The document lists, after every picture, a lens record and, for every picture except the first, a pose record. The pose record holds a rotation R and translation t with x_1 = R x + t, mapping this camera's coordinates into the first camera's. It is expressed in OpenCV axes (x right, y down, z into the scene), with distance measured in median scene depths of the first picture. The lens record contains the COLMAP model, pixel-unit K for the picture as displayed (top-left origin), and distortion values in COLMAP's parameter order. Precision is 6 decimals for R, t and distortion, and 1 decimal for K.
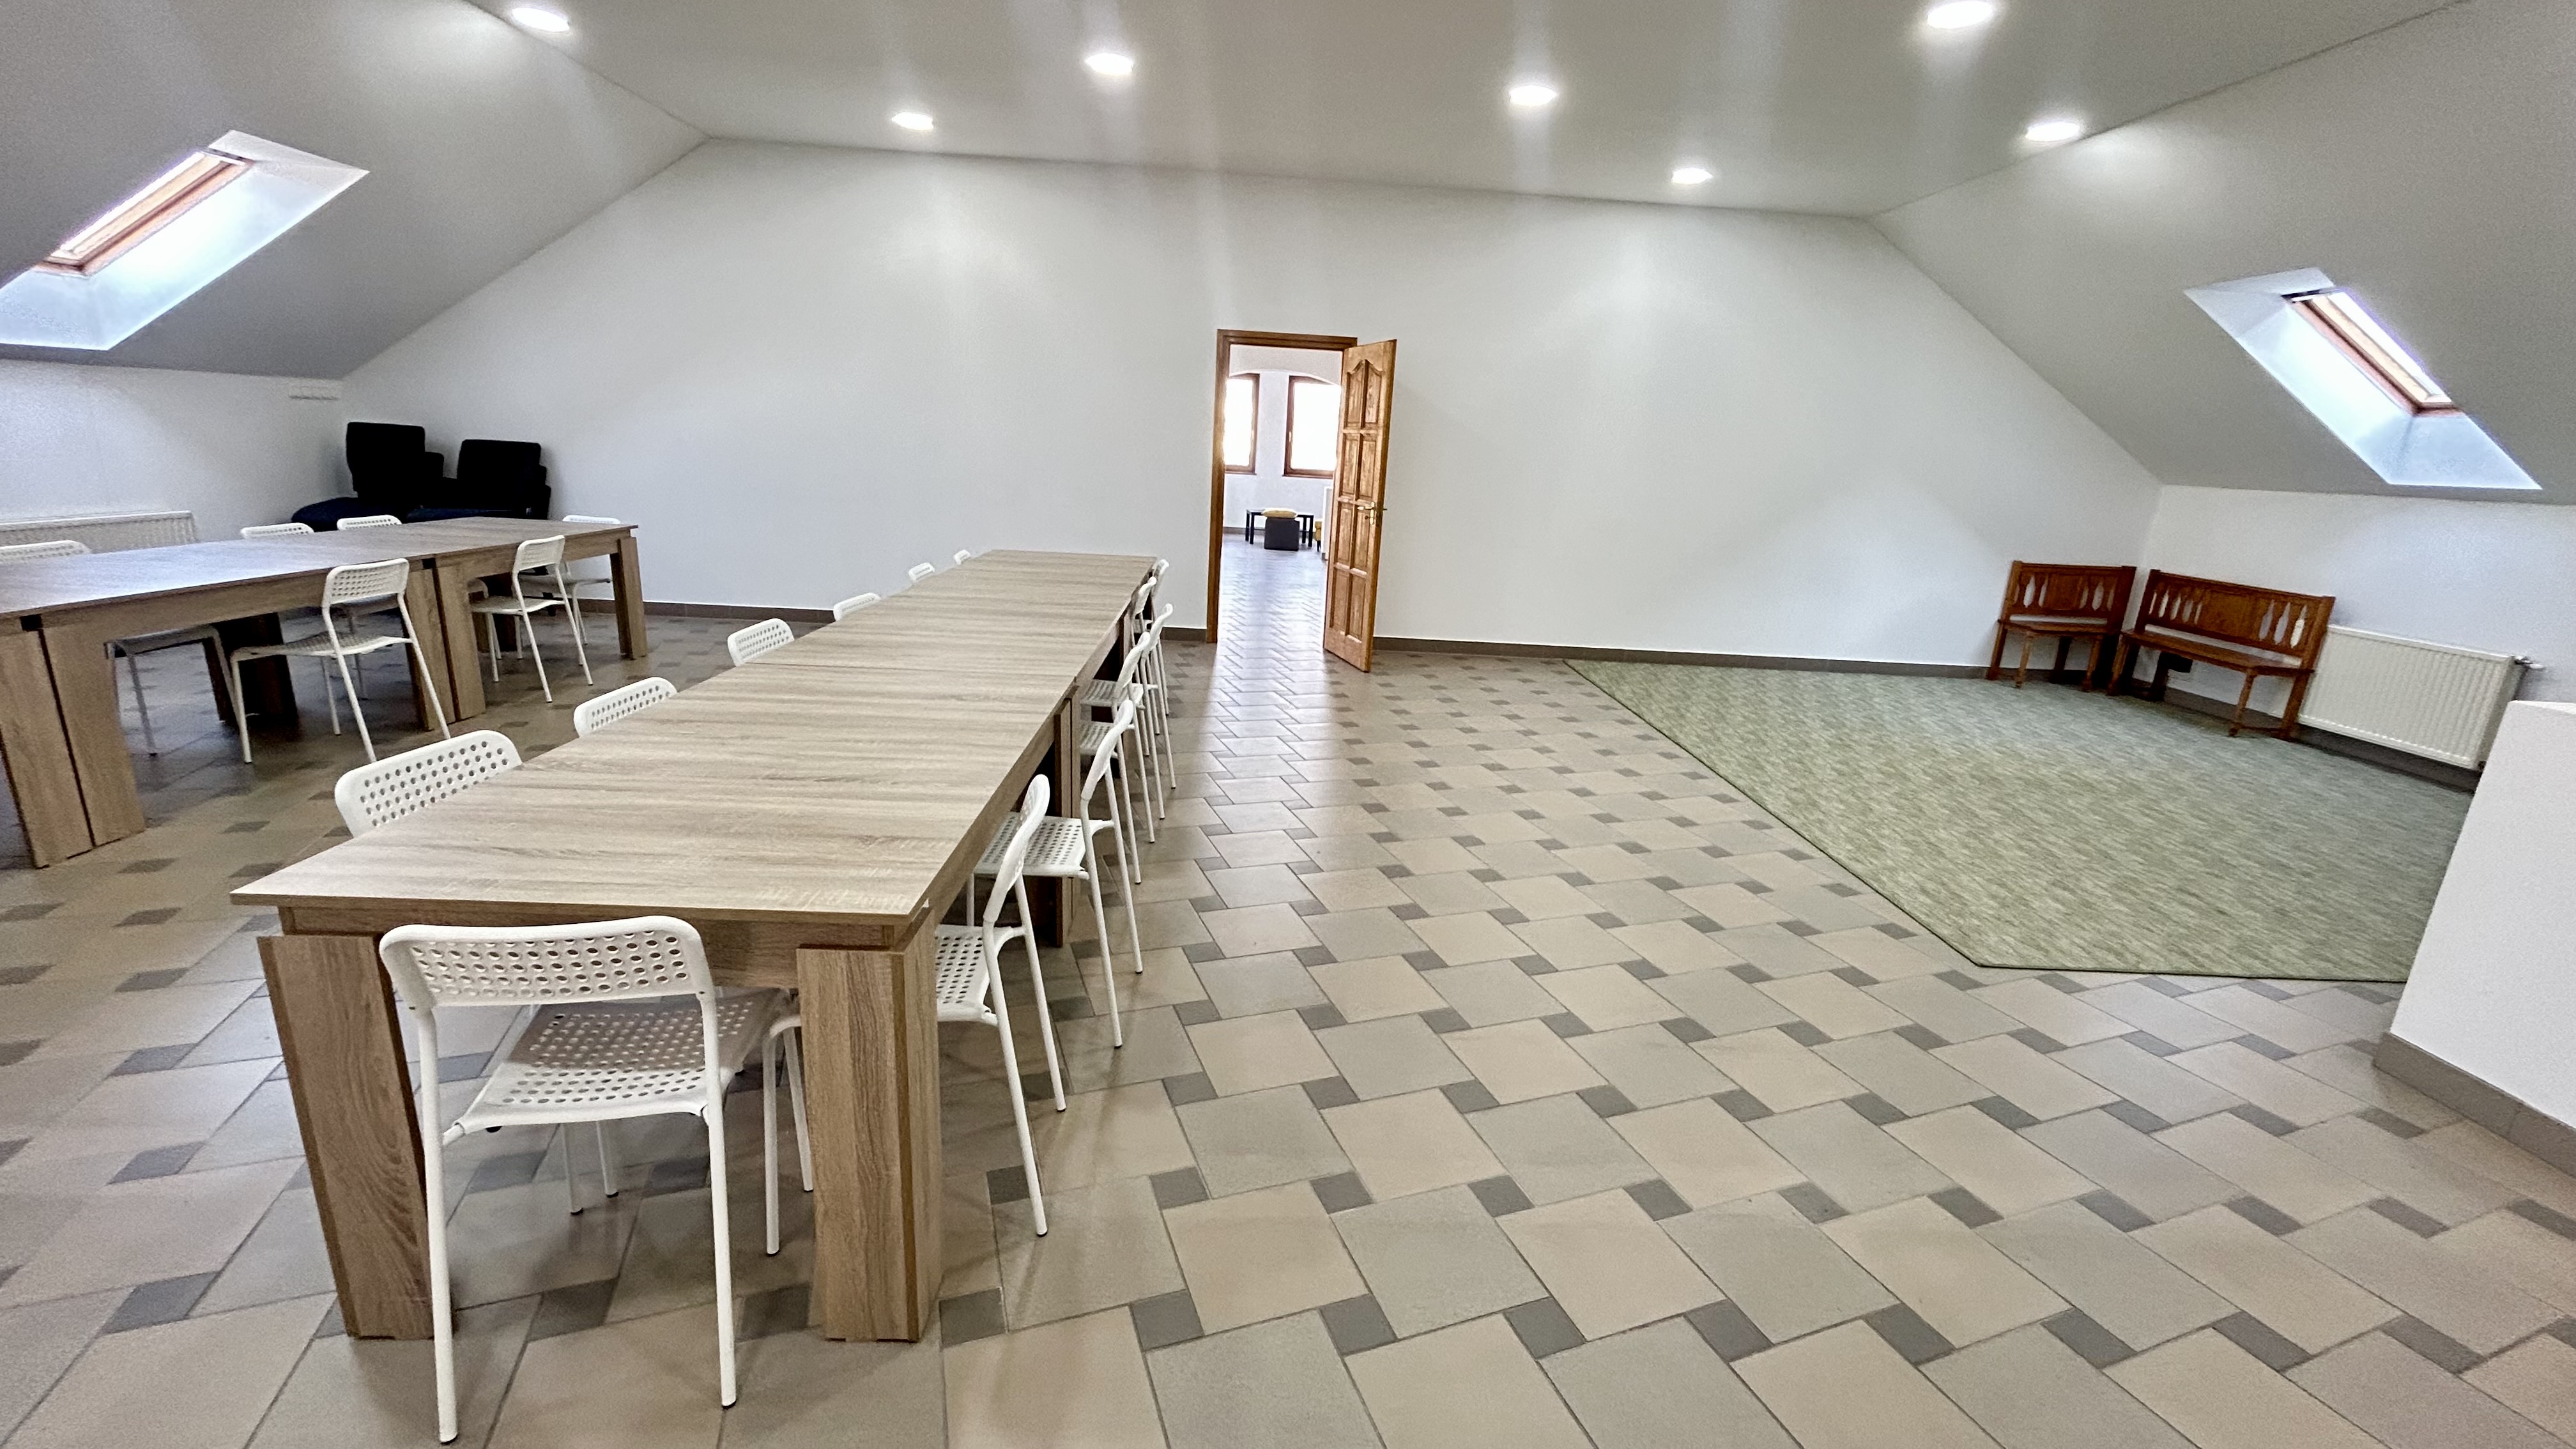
lens RADIAL K [[1036.3, 0, 1295.2], [0, 1036.3, 717.9], [0, 0, 1]] dist [-0.000309, 0.000218]
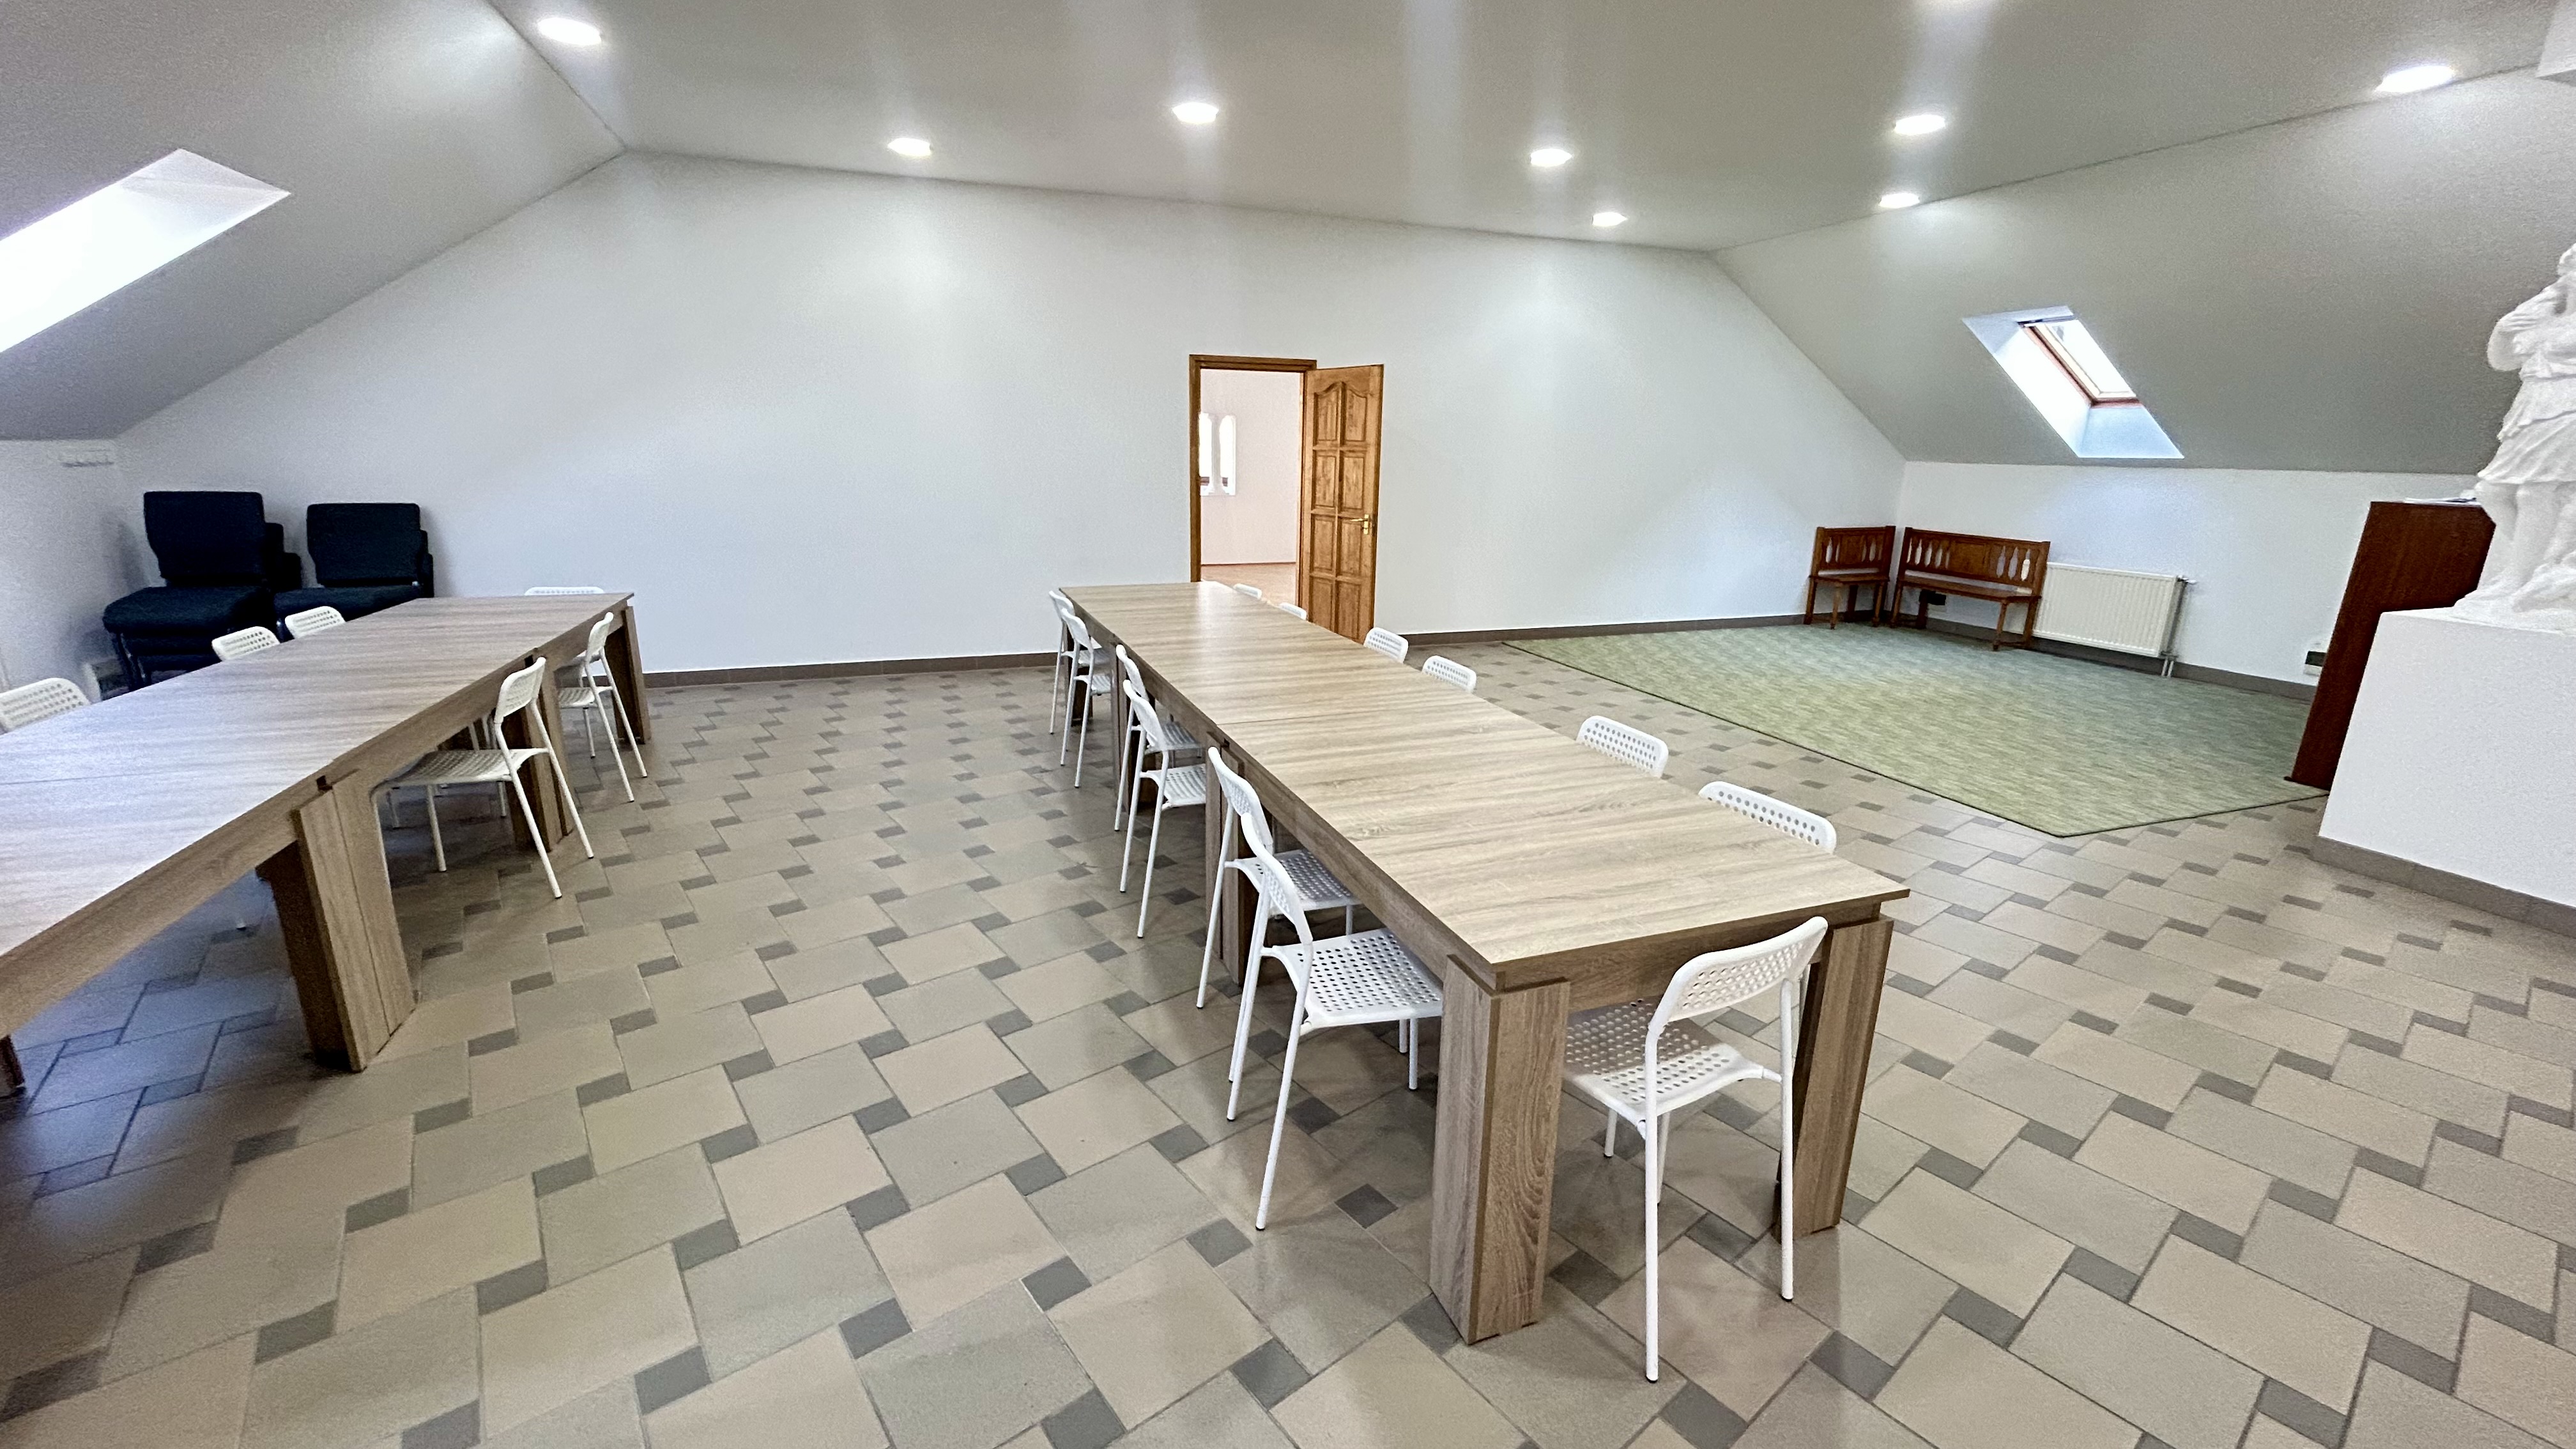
lens RADIAL K [[1036.3, 0, 1295.2], [0, 1036.3, 717.9], [0, 0, 1]] dist [-0.000309, 0.000218]
pose [[0.950464, -0.117901, 0.287605, -0.340846], [0.115219, 0.992992, 0.026300, -0.035255], [-0.288690, 0.008141, 0.957388, -0.010362]]
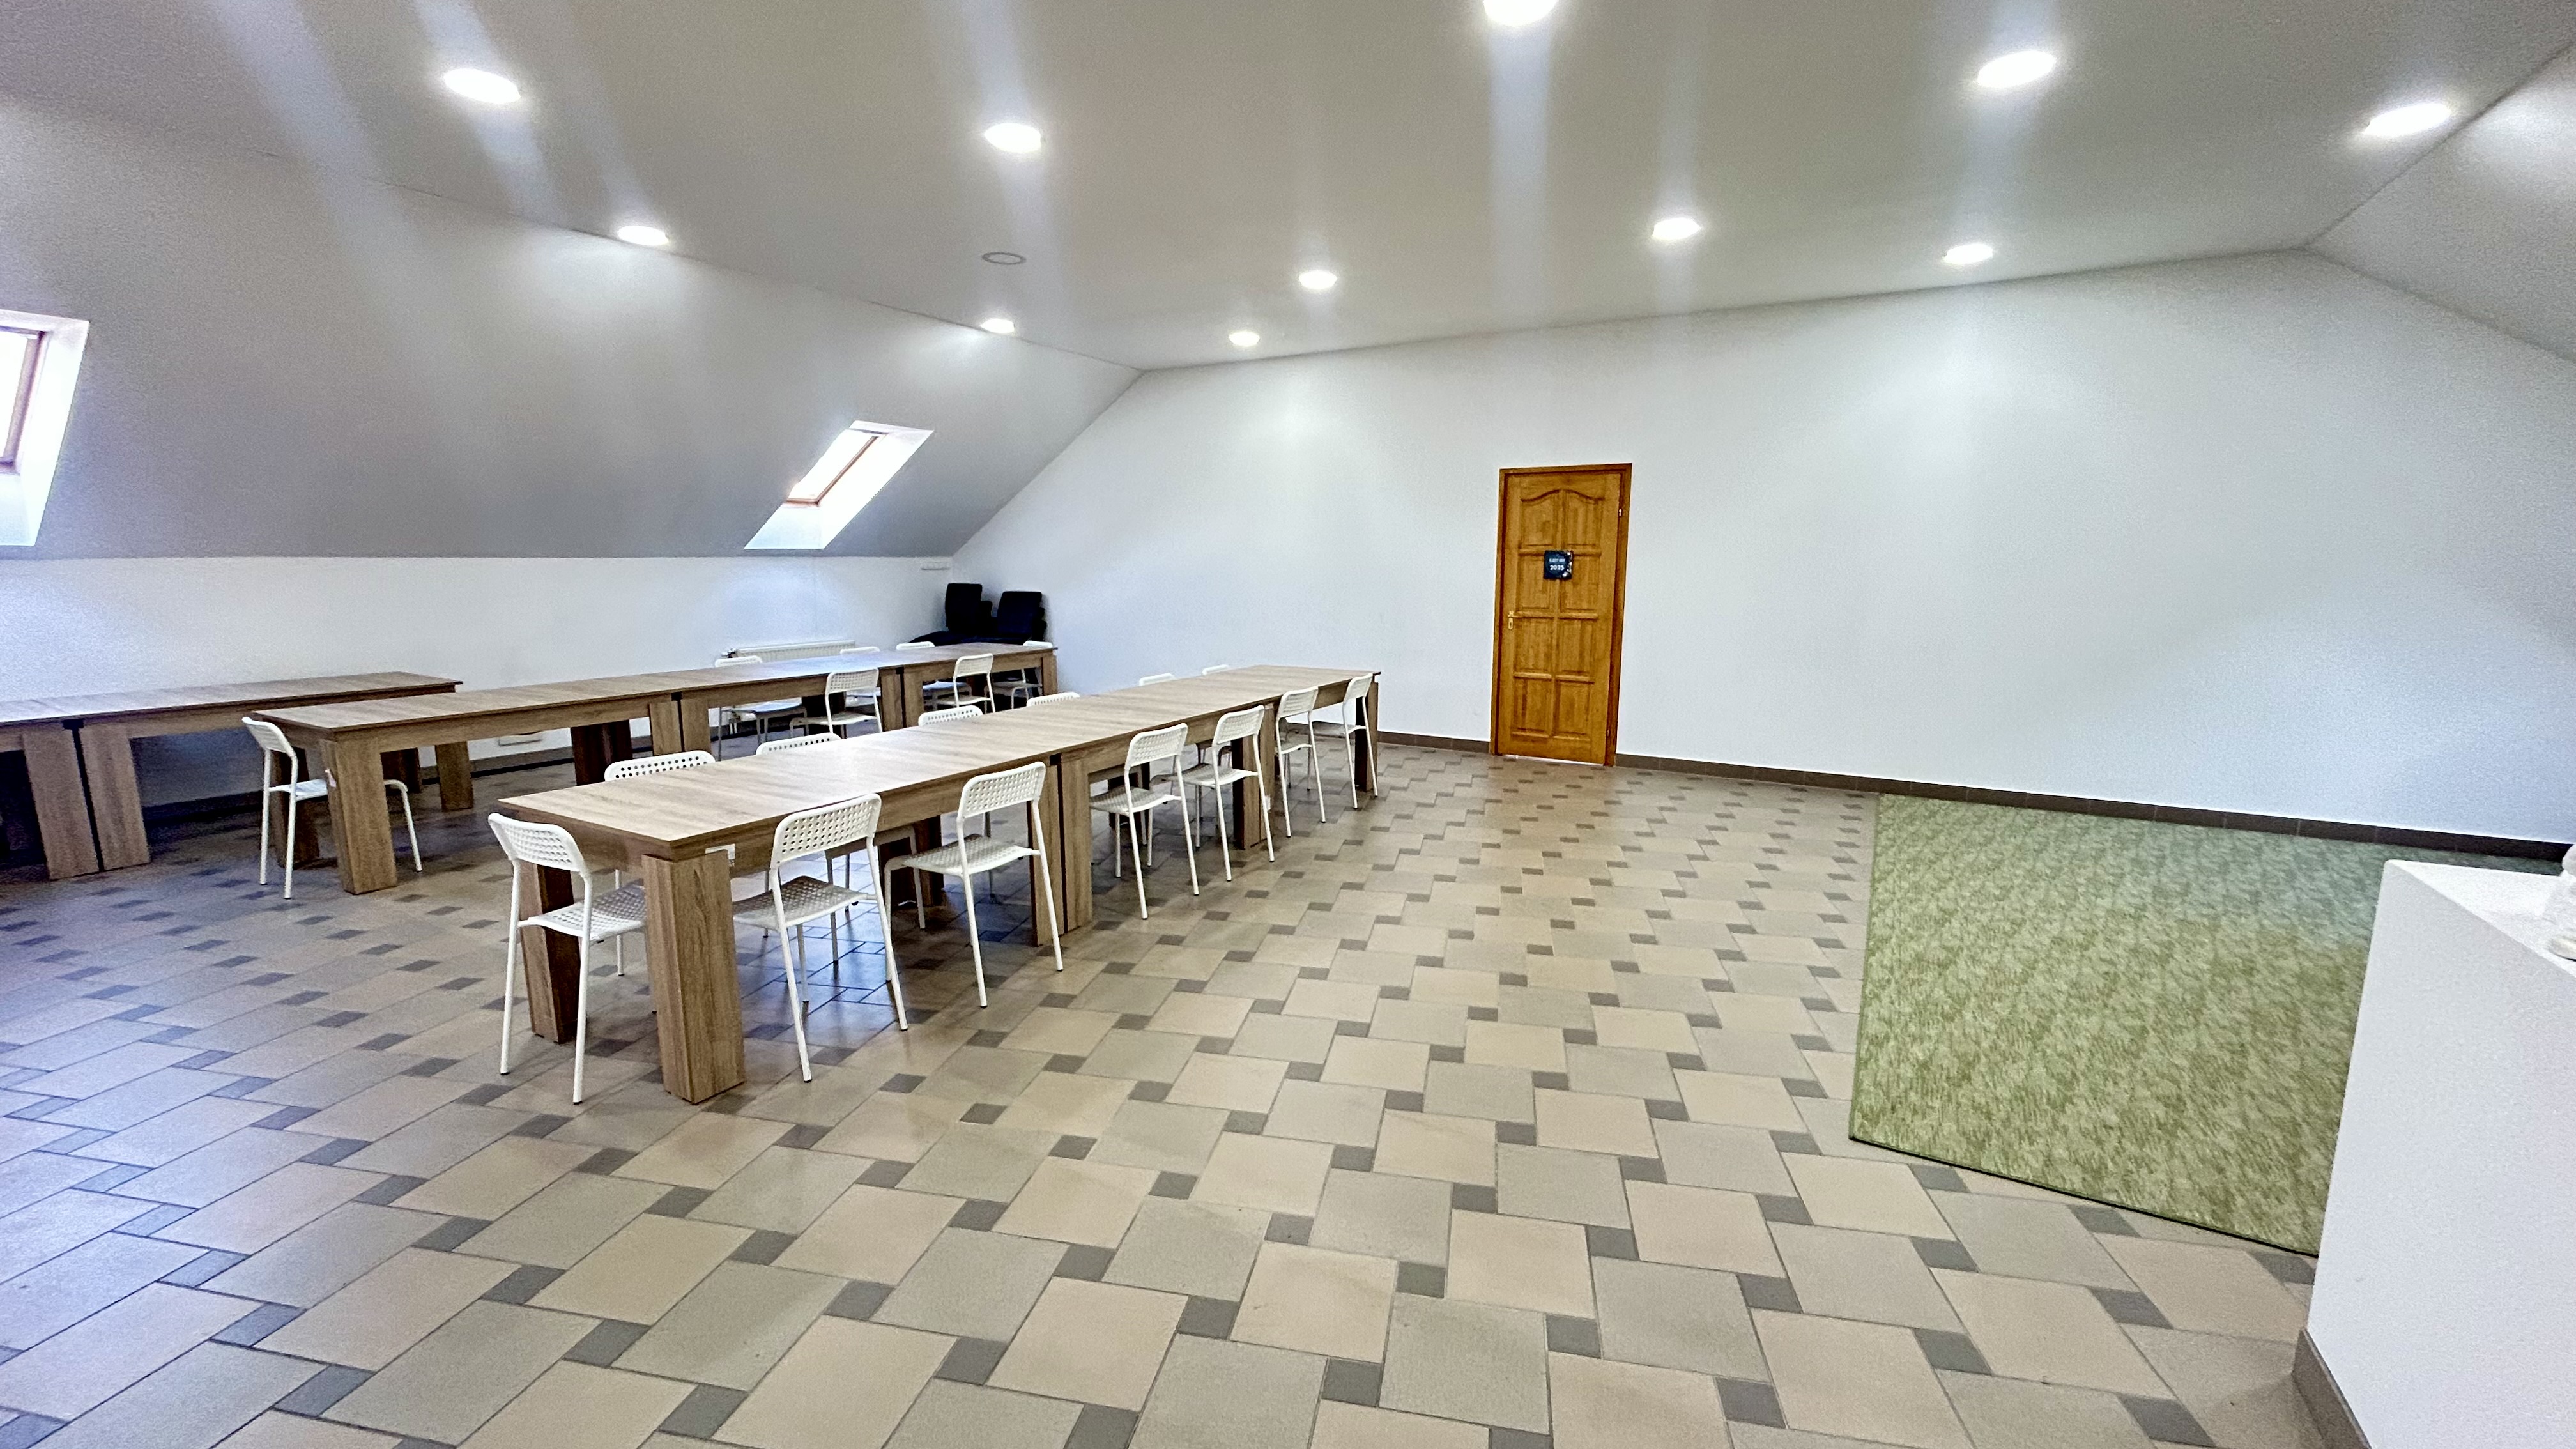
lens RADIAL K [[1036.3, 0, 1295.2], [0, 1036.3, 717.9], [0, 0, 1]] dist [-0.000309, 0.000218]
pose [[0.847889, 0.029911, -0.529329, 0.359082], [-0.093561, 0.991180, -0.093858, 0.009619], [0.521852, 0.129105, 0.843209, -0.001827]]
